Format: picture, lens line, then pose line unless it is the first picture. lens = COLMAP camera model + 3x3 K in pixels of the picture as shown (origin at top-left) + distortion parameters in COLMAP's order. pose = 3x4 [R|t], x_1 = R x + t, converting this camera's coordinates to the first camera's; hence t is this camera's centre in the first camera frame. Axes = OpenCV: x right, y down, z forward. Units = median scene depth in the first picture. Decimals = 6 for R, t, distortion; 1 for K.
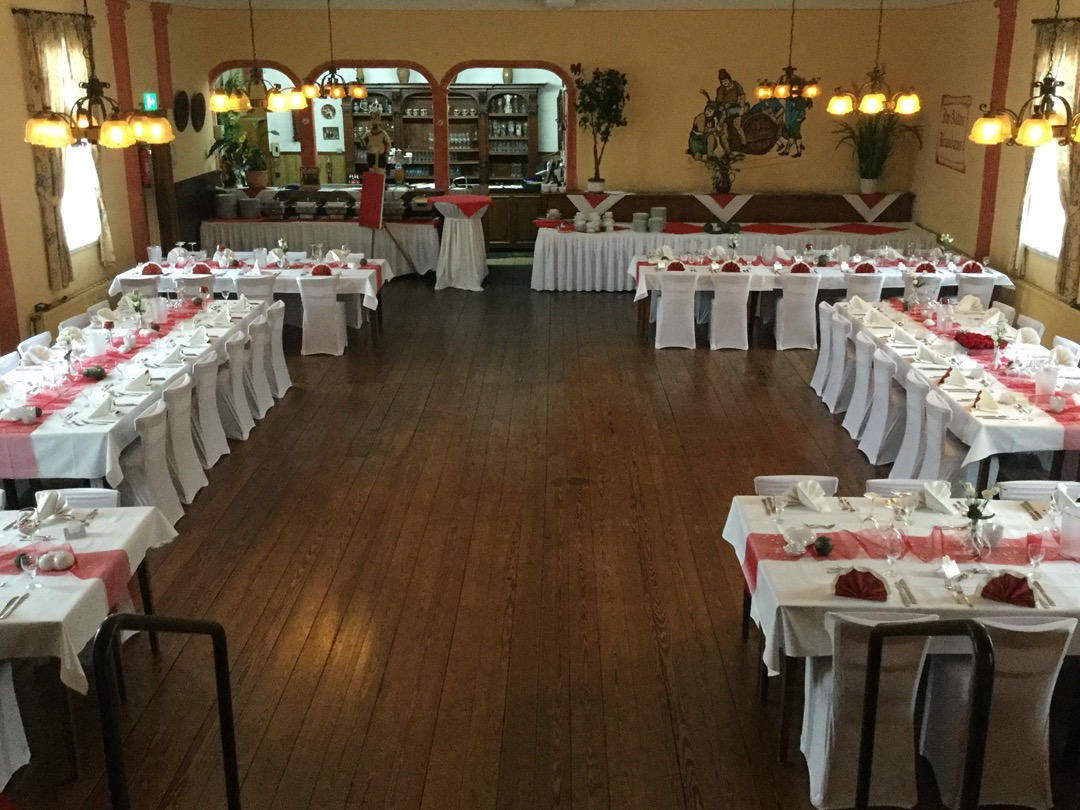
lens RADIAL K [[1156.5, 0, 537.6], [0, 1156.5, 407.7], [0, 0, 1]] dist [0.082141, 0.000000]
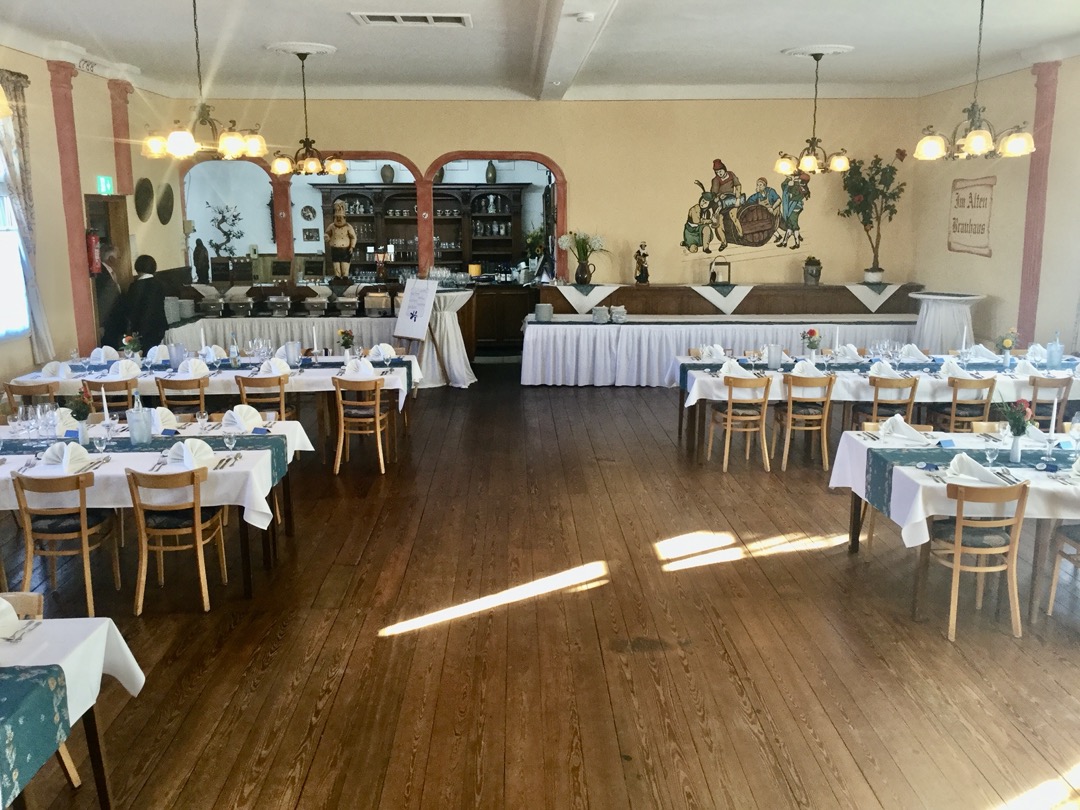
lens RADIAL K [[972.6, 0, 545.7], [0, 972.6, 404.5], [0, 0, 1]] dist [0.072235, -0.008746]
pose [[0.998580, -0.013814, 0.051446, -0.028241], [0.018593, 0.995435, -0.093612, -0.013779], [-0.049919, 0.094435, 0.994279, 0.214036]]
